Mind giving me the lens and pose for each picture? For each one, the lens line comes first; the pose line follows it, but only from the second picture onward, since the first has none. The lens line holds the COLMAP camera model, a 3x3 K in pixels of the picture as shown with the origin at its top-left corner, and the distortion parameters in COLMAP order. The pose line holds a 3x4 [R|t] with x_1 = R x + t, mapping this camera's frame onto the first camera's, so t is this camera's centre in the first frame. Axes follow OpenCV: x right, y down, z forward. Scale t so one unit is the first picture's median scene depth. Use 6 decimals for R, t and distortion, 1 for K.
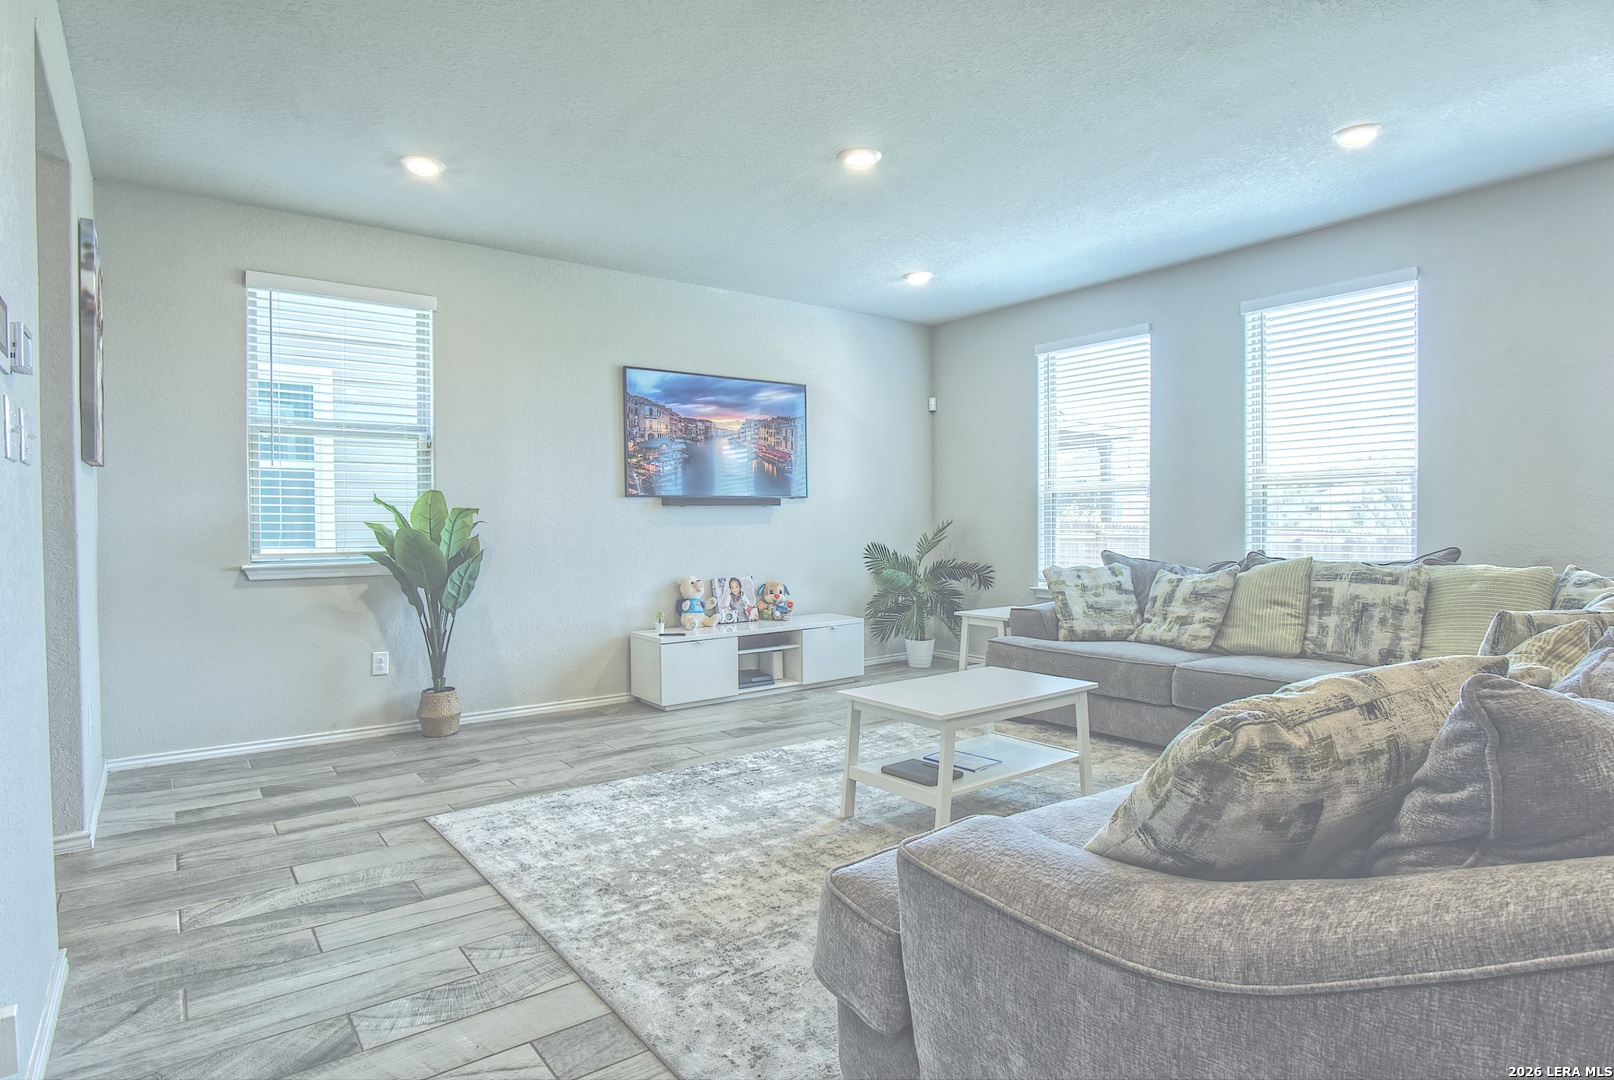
lens RADIAL K [[857.8, 0, 799.2], [0, 857.8, 534.2], [0, 0, 1]] dist [-0.036215, 0.010646]
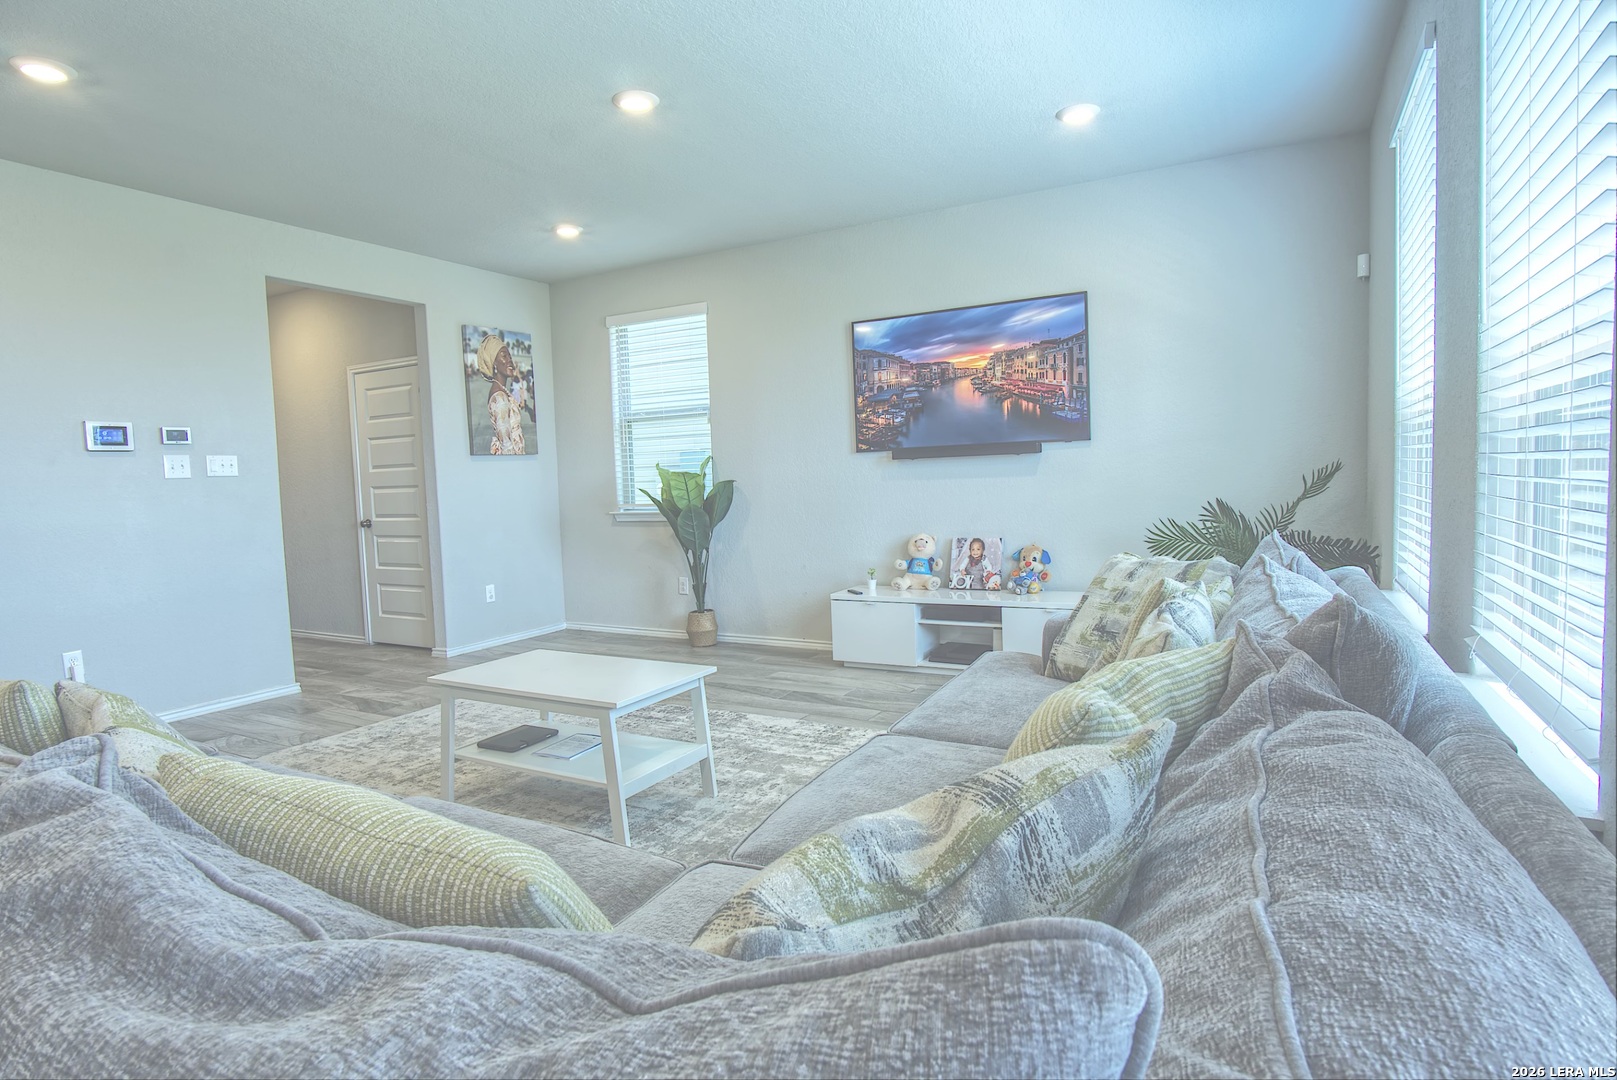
lens RADIAL K [[859.4, 0, 800.7], [0, 859.4, 534.2], [0, 0, 1]] dist [-0.036215, 0.010646]
pose [[0.408026, 0.058122, -0.911118, 0.844988], [0.019052, 0.997212, 0.072146, -0.026186], [0.912772, -0.046796, 0.405781, 0.628341]]
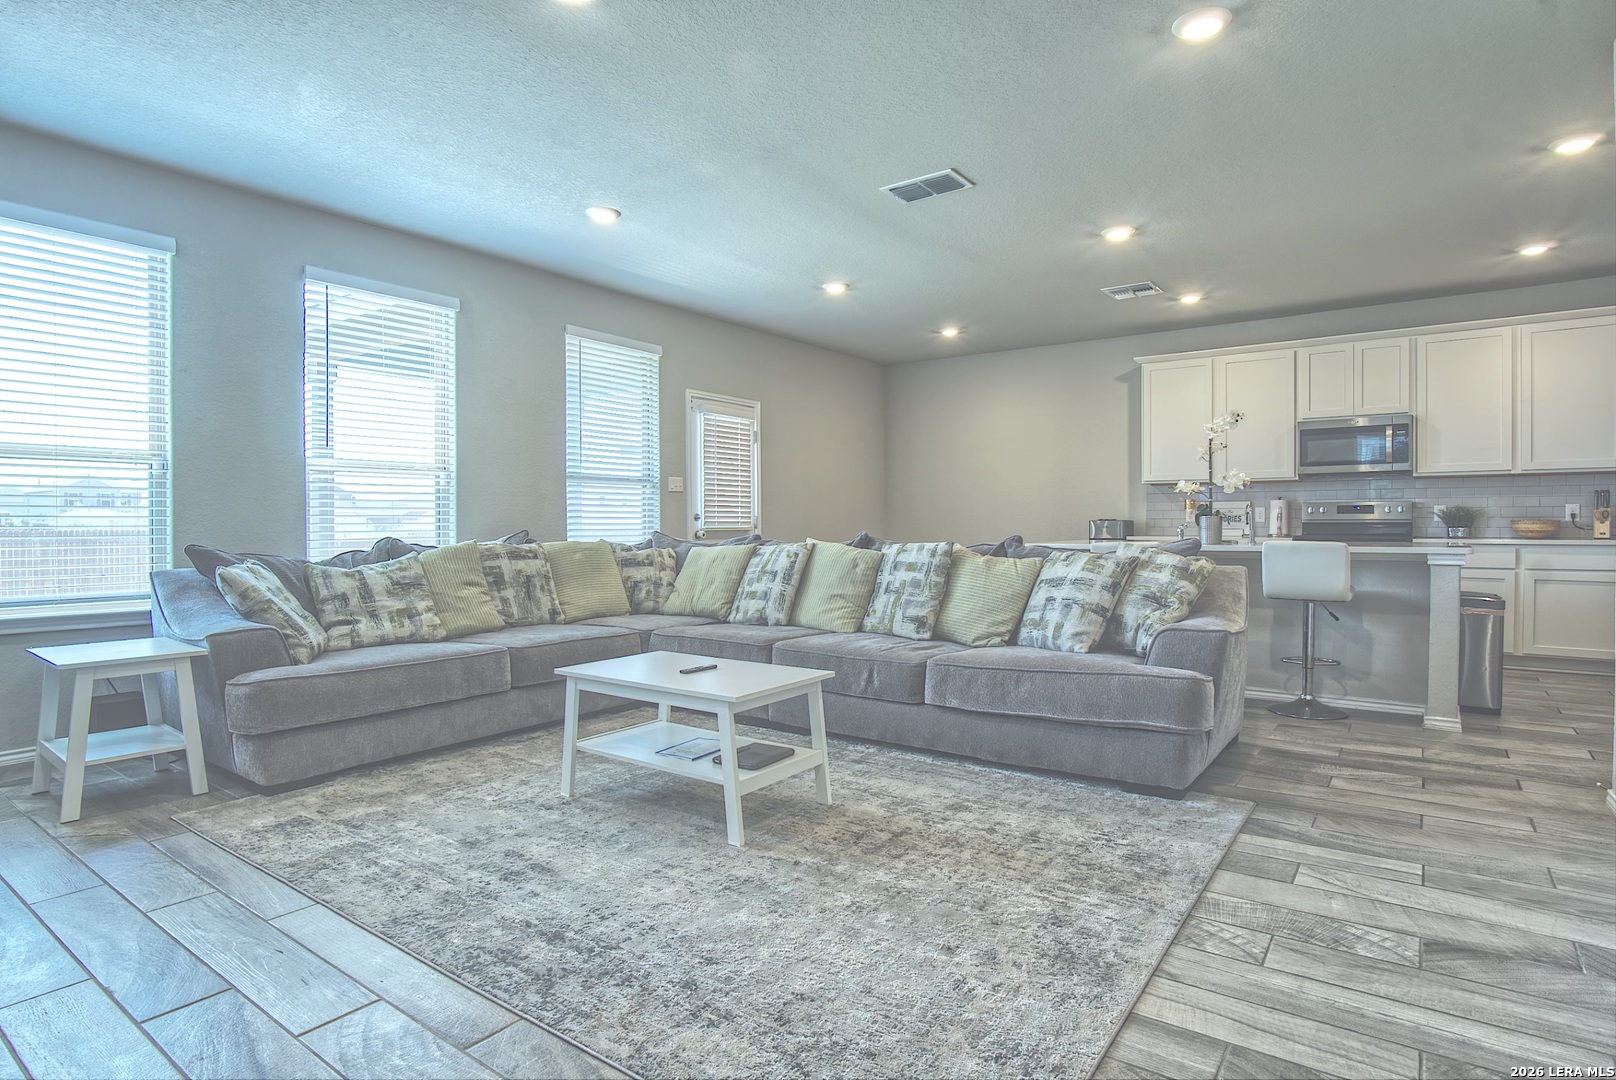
lens RADIAL K [[858.9, 0, 800.2], [0, 858.9, 534.2], [0, 0, 1]] dist [-0.036215, 0.010646]
pose [[-0.282647, -0.003520, 0.959217, -0.548220], [0.019357, 0.999769, 0.009372, 0.015756], [-0.959029, 0.021216, -0.282514, 0.846135]]
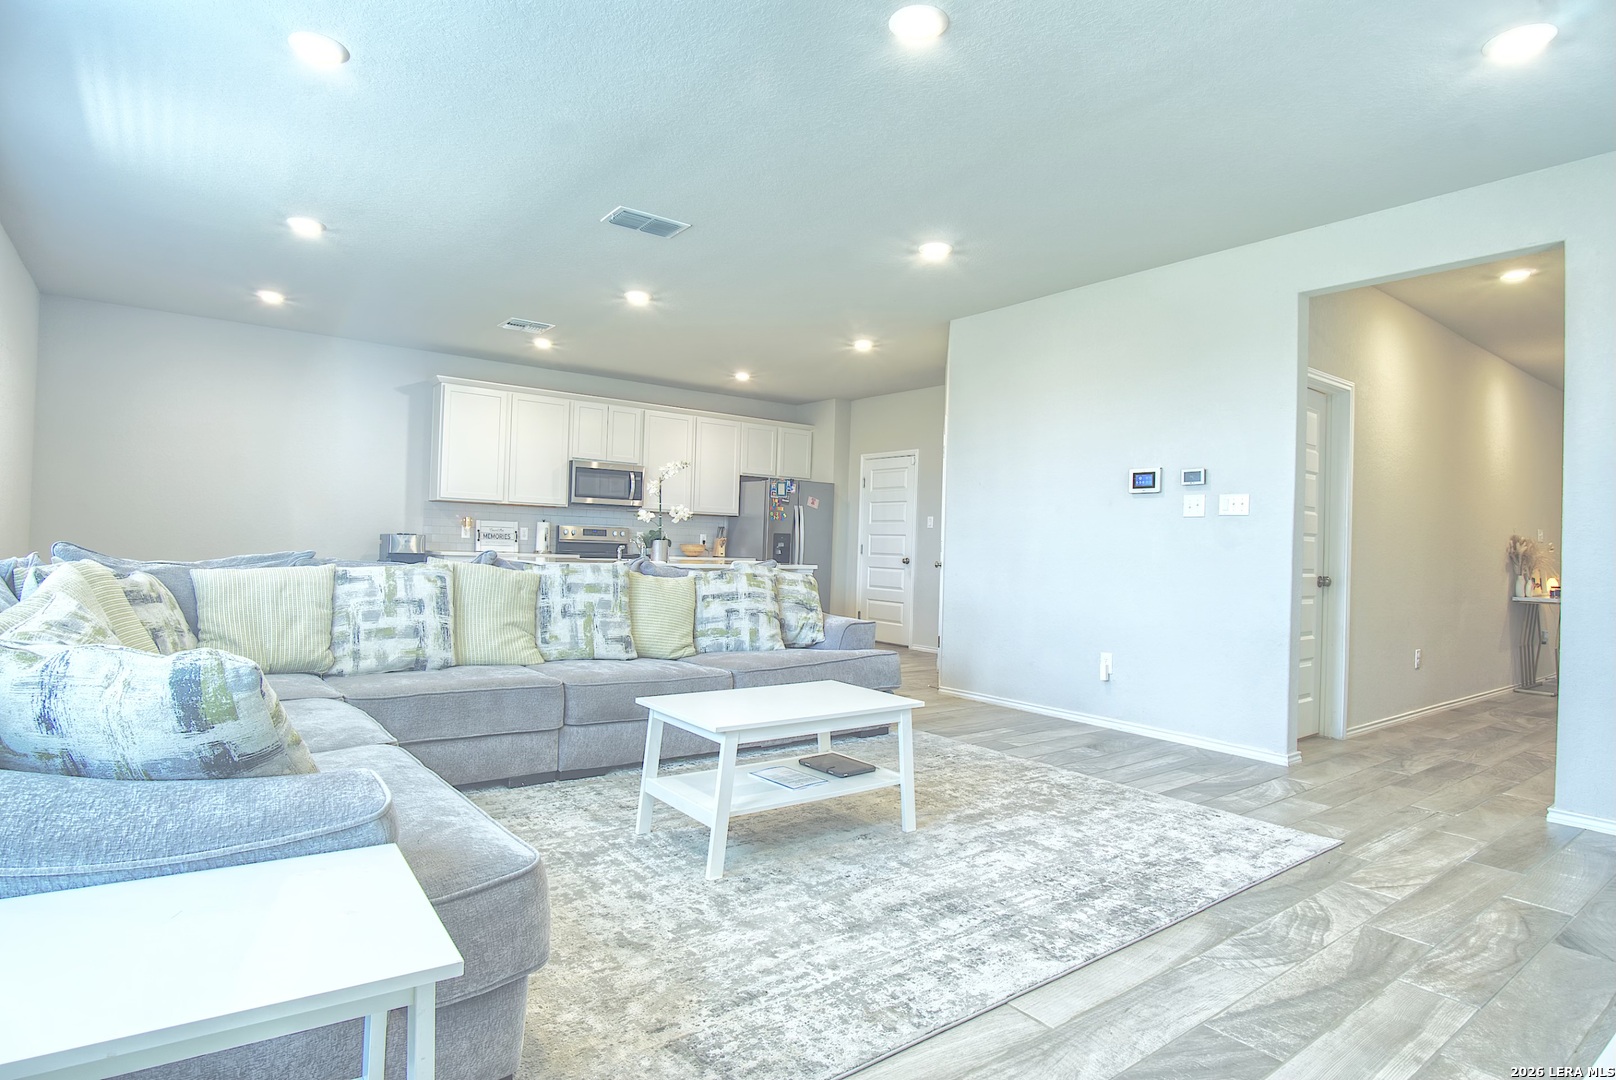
lens RADIAL K [[858.9, 0, 800.2], [0, 858.9, 534.2], [0, 0, 1]] dist [-0.036215, 0.010646]
pose [[-0.999750, -0.022287, 0.002044, 0.133840], [-0.022287, 0.999752, 0.000039, -0.001682], [-0.002045, -0.000007, -0.999998, 1.423076]]
